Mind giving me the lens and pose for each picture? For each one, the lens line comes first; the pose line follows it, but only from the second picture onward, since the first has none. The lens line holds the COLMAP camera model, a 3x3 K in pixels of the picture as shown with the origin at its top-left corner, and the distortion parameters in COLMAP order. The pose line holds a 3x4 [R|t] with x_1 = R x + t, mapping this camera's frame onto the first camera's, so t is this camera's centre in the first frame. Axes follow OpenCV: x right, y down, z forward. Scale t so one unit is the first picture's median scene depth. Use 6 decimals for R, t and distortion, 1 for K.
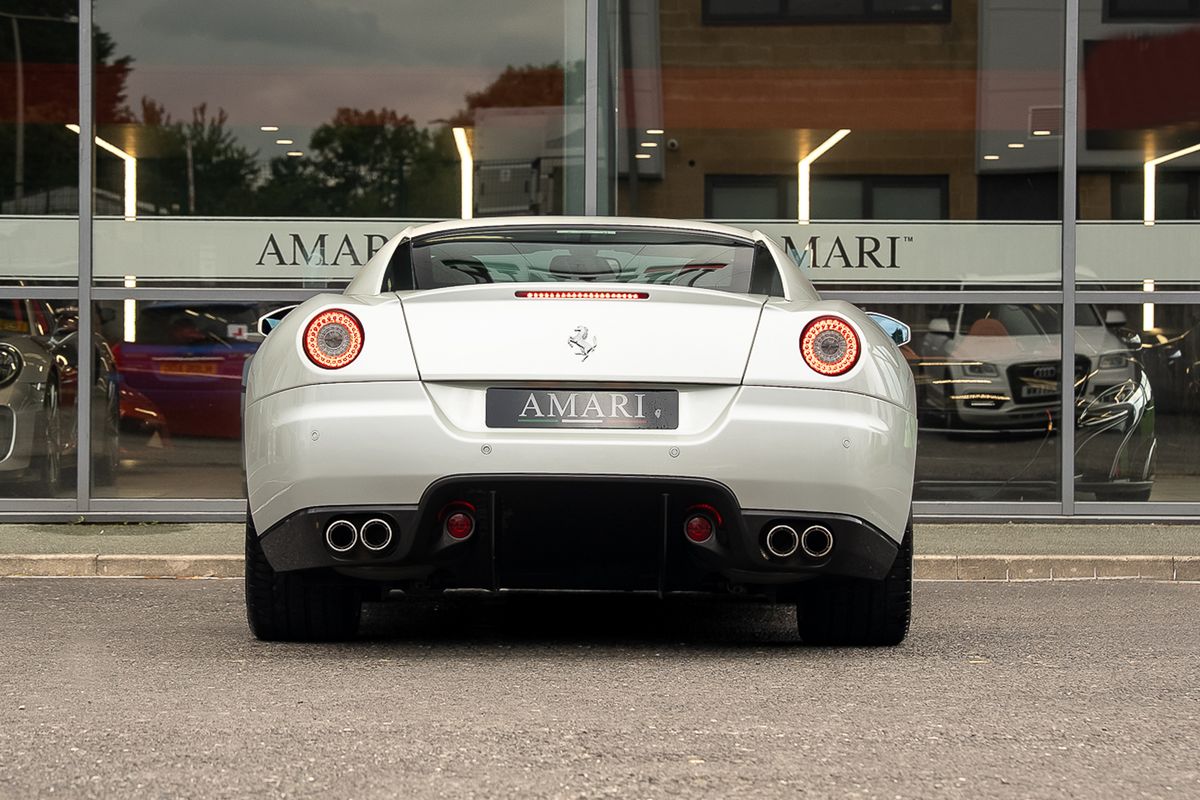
lens RADIAL K [[5464.1, 0, 608.4], [0, 5464.1, 335.4], [0, 0, 1]] dist [0.761861, 0.000000]
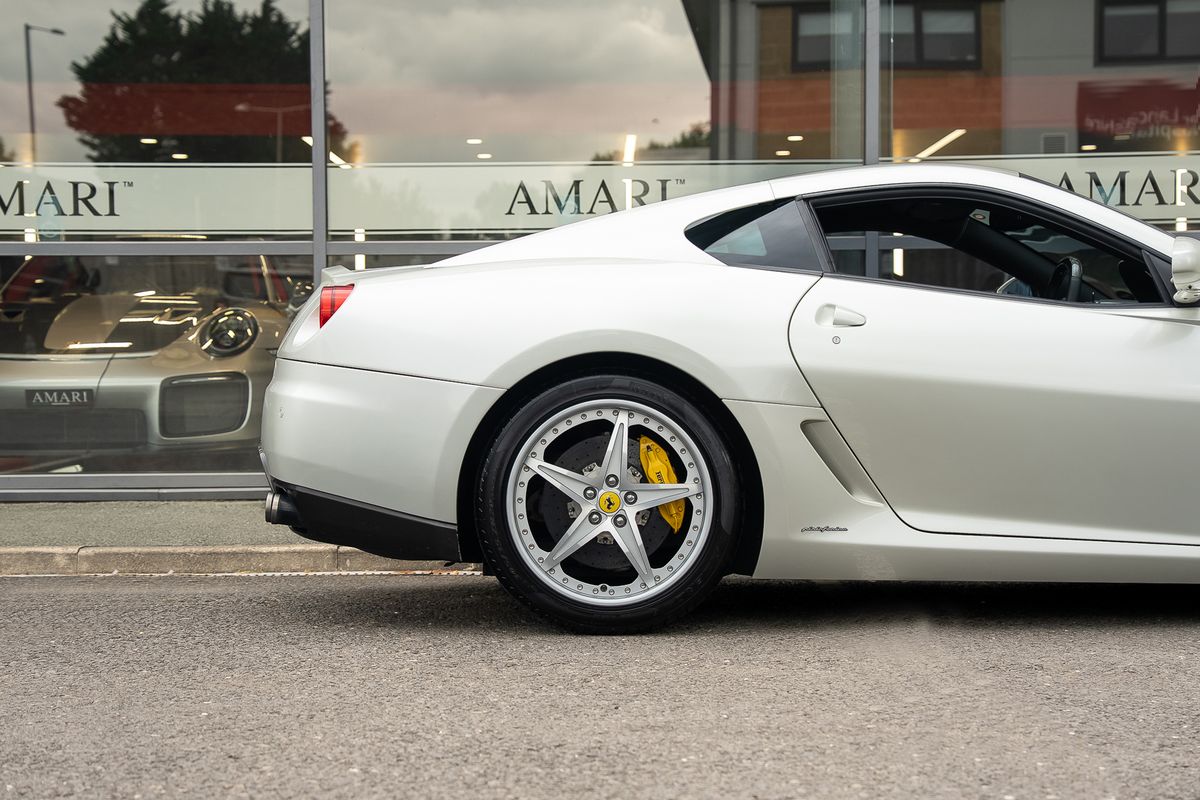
lens RADIAL K [[3020.1, 0, 592.7], [0, 3020.1, 367.4], [0, 0, 1]] dist [0.526134, 0.000000]
pose [[0.999875, -0.013905, -0.007473, -0.065716], [0.013988, 0.999839, 0.011208, 0.010230], [0.007316, -0.011312, 0.999909, 0.703397]]
